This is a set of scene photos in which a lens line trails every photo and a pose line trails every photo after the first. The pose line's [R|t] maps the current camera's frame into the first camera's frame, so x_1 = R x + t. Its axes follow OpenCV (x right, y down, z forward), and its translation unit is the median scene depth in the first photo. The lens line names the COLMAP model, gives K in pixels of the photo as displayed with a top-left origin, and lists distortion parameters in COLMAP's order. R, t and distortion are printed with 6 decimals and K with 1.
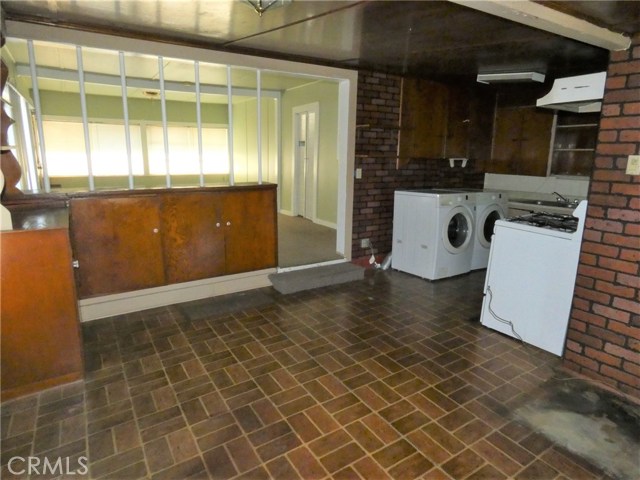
lens RADIAL K [[386.1, 0, 320.6], [0, 386.1, 238.2], [0, 0, 1]] dist [0.002684, 0.000352]
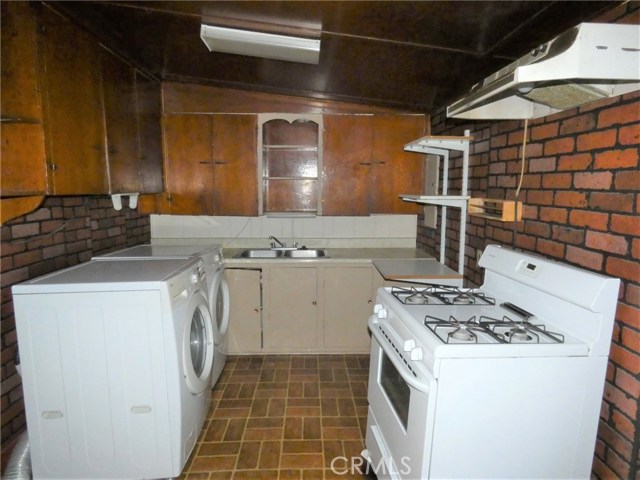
lens RADIAL K [[386.1, 0, 322.3], [0, 386.1, 240.0], [0, 0, 1]] dist [0.002684, 0.000352]
pose [[0.502356, -0.127329, 0.855234, 0.030301], [0.176498, 0.983373, 0.042733, -0.123491], [-0.846455, 0.129480, 0.516477, 0.528531]]
